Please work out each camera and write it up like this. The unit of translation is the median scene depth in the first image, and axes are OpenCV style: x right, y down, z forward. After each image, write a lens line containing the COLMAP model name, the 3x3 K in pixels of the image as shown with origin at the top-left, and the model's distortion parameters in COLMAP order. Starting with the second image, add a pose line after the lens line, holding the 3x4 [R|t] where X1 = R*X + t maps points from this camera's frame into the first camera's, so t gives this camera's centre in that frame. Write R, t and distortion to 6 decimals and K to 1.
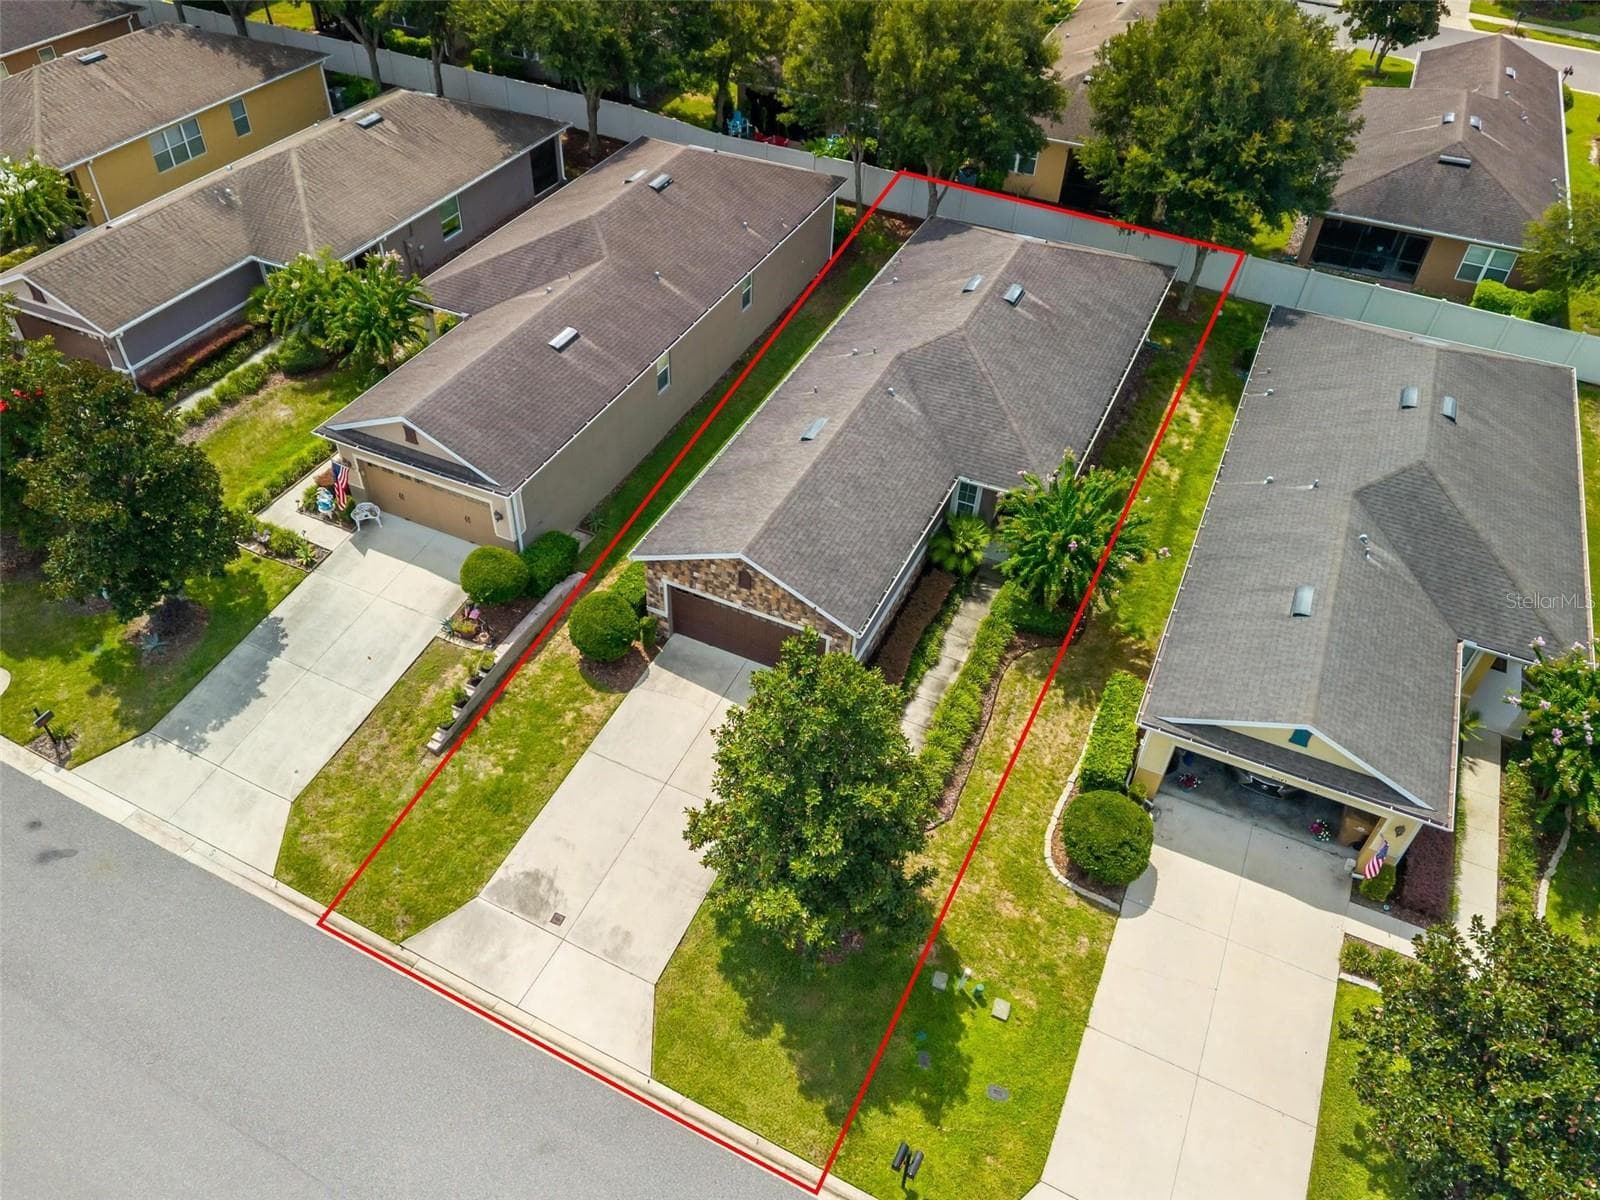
lens RADIAL K [[1150.5, 0, 741.0], [0, 1150.5, 590.8], [0, 0, 1]] dist [0.059790, -0.067855]
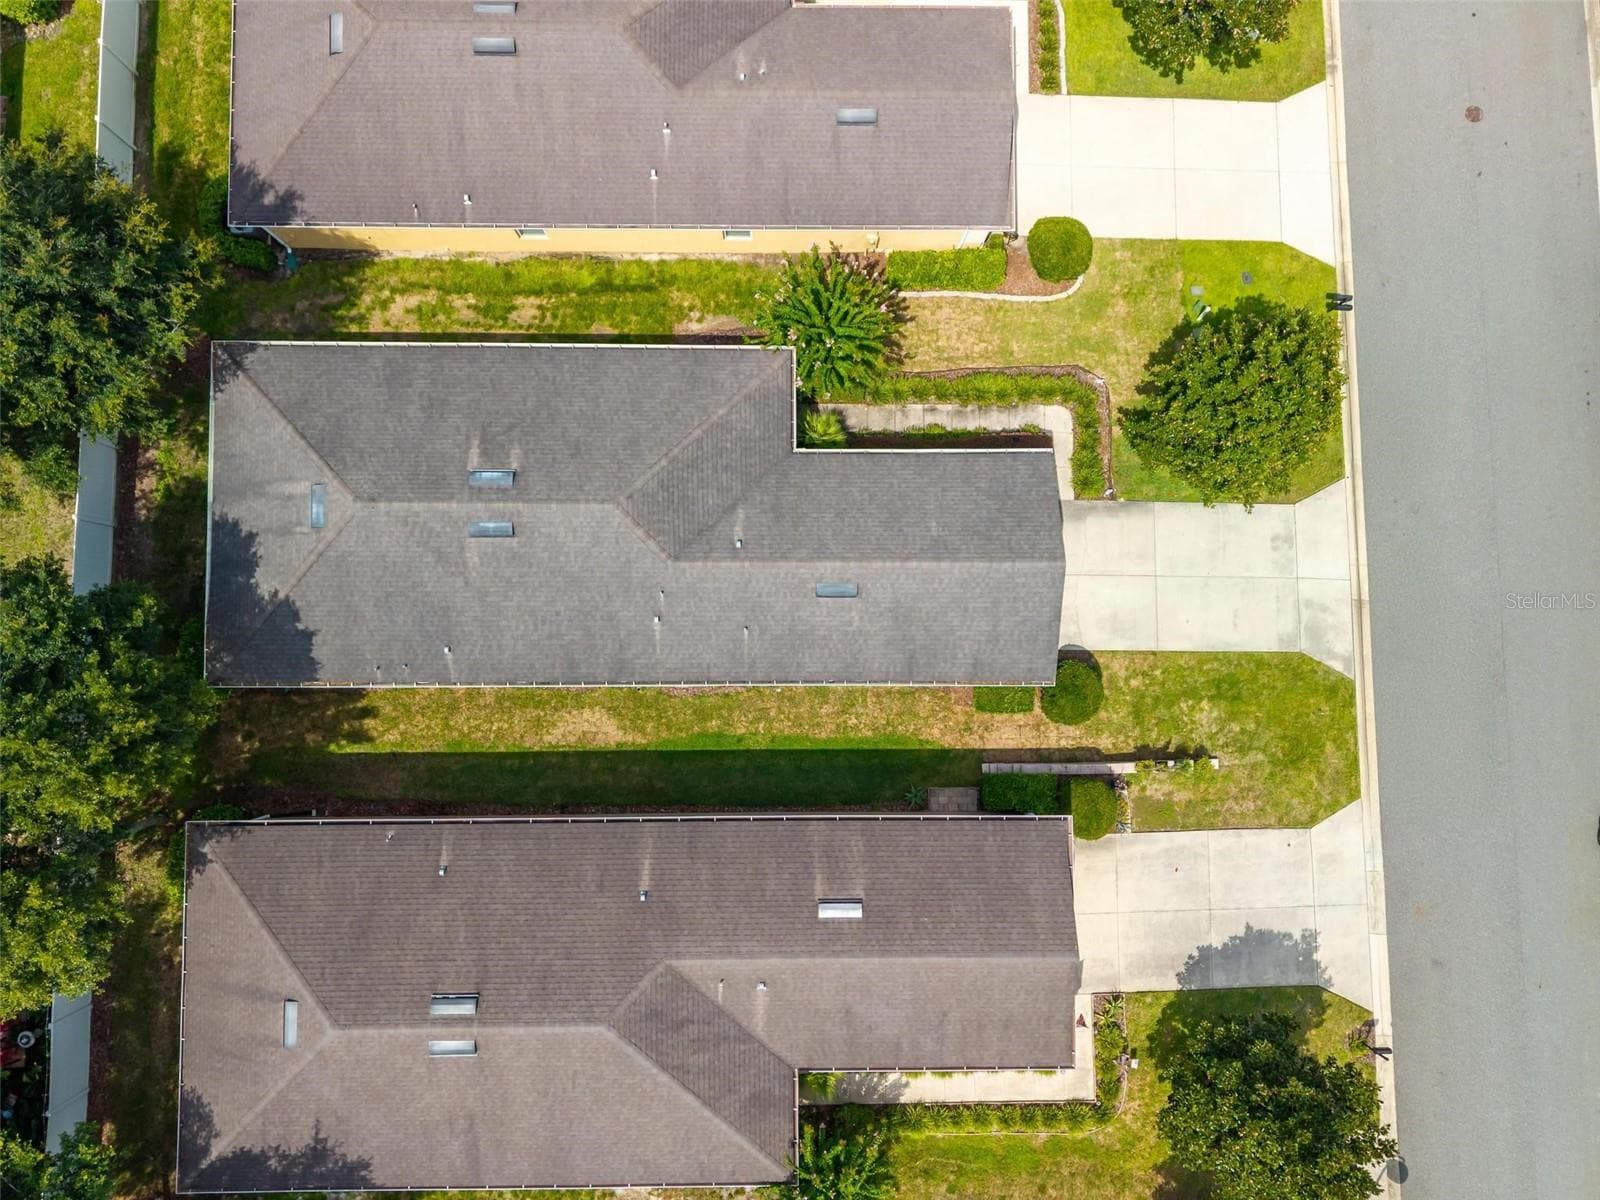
lens RADIAL K [[1065.4, 0, 800.0], [0, 1065.4, 600.0], [0, 0, 1]] dist [0.042519, -0.045096]
pose [[-0.448004, -0.893641, 0.026427, 0.049060], [0.582842, -0.269524, 0.766585, -0.872574], [-0.677929, 0.358836, 0.641599, 0.480579]]
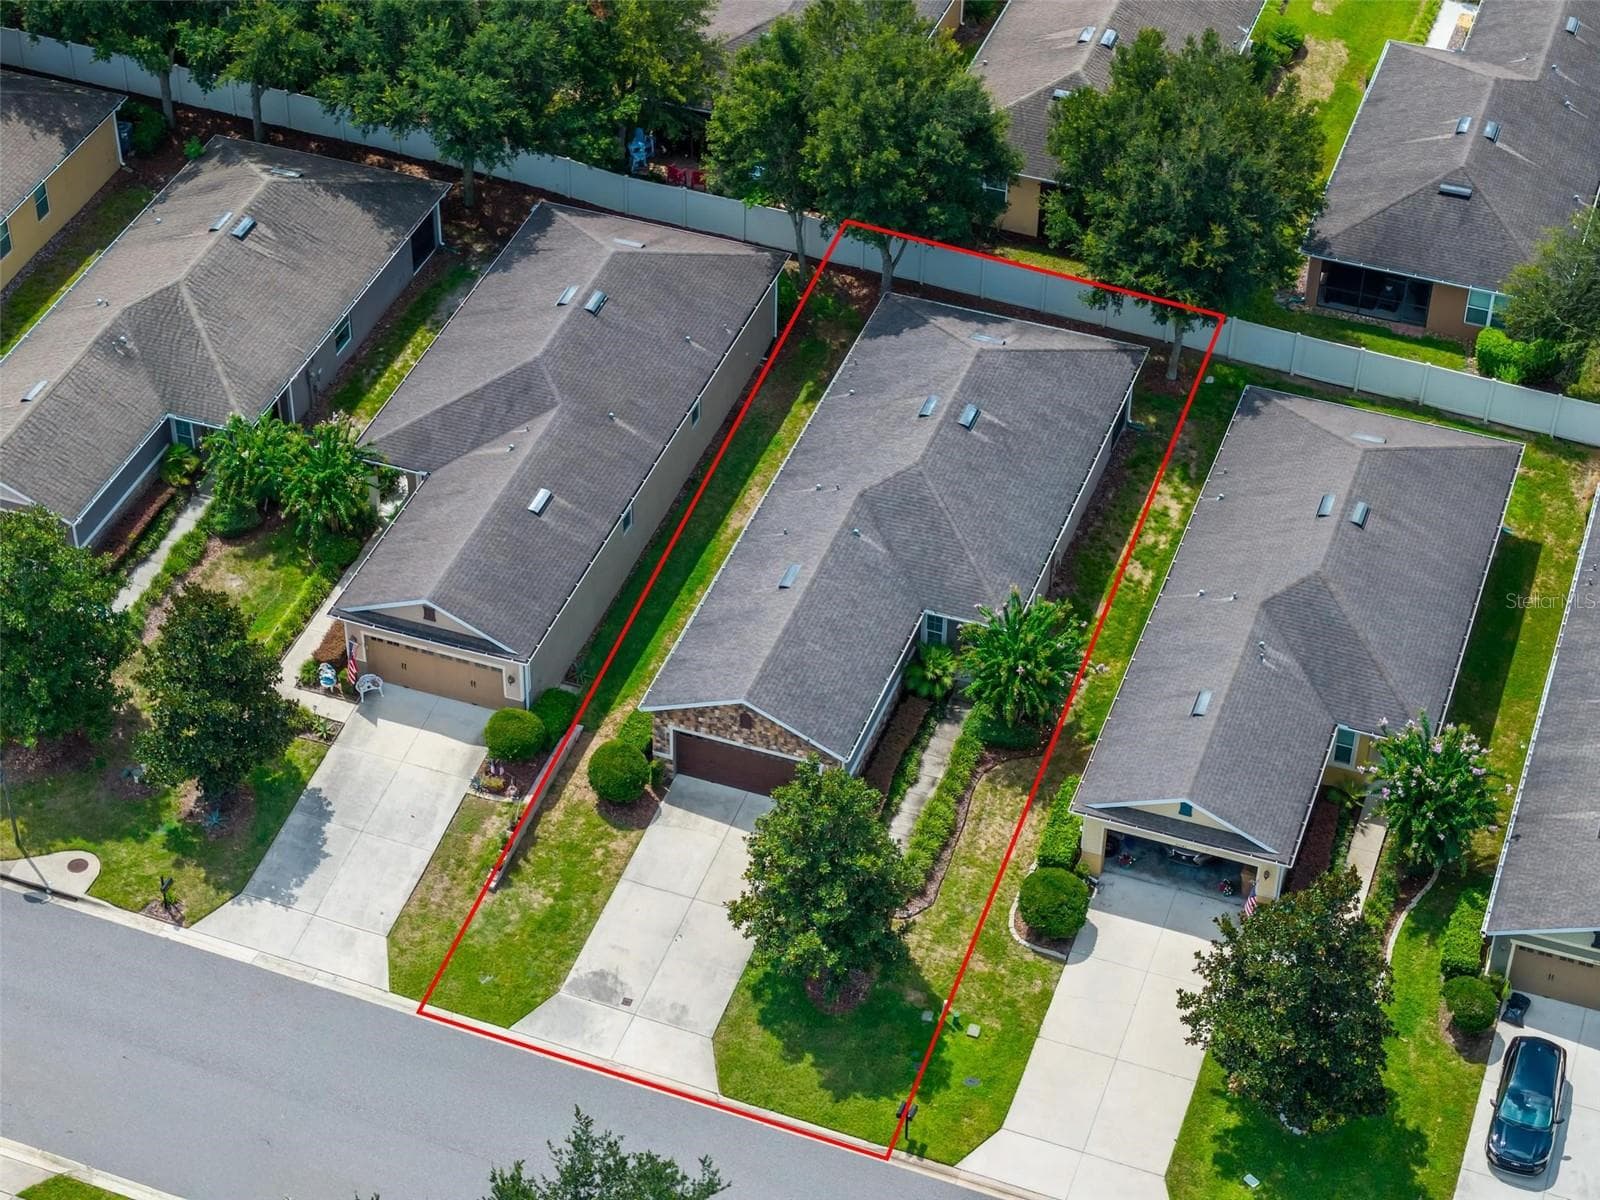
lens RADIAL K [[3176.8, 0, 807.5], [0, 3176.8, 600.2], [0, 0, 1]] dist [0.010251, 0.109393]
pose [[0.992191, -0.074383, 0.100123, -0.231560], [0.077748, 0.996517, -0.030136, -0.027738], [-0.097532, 0.037685, 0.994519, -2.074984]]
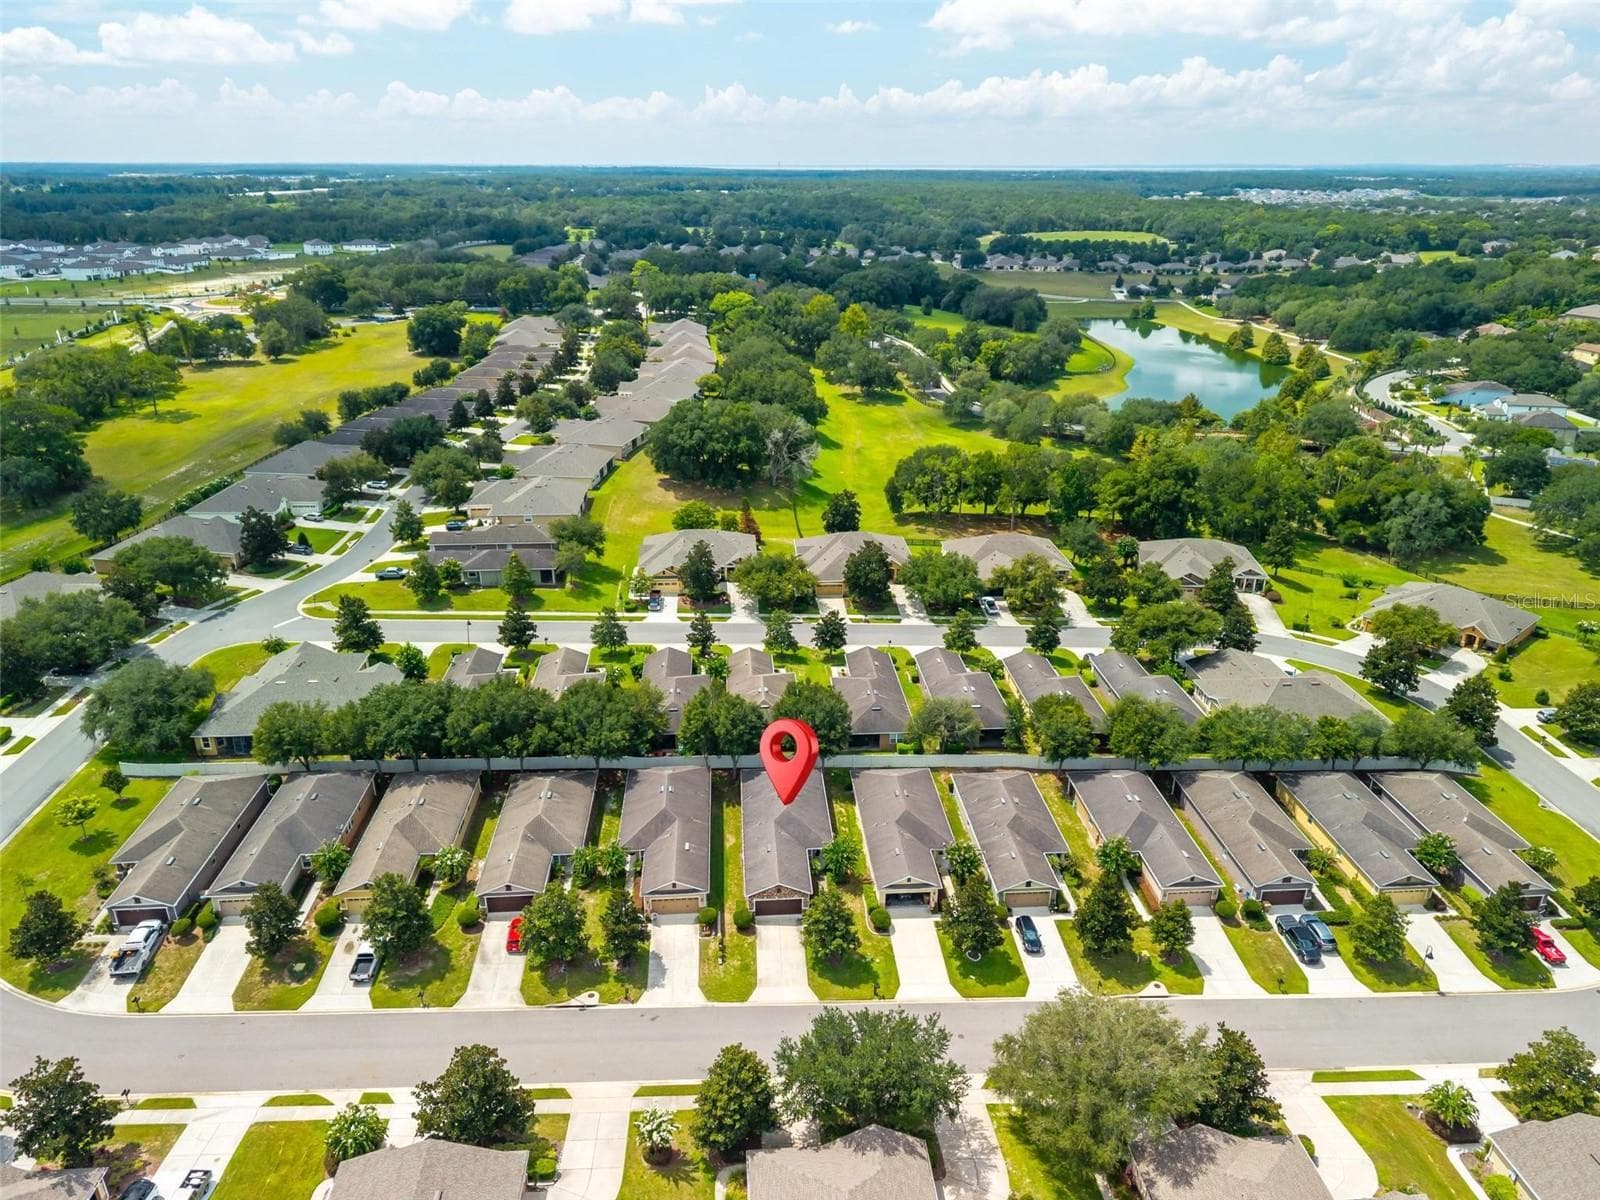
lens RADIAL K [[1065.4, 0, 800.0], [0, 1065.4, 600.0], [0, 0, 1]] dist [0.042519, -0.045096]
pose [[0.859804, -0.199302, 0.470123, -1.335230], [0.345052, 0.905442, -0.247212, 0.016554], [-0.376399, 0.374771, 0.847272, -2.282611]]
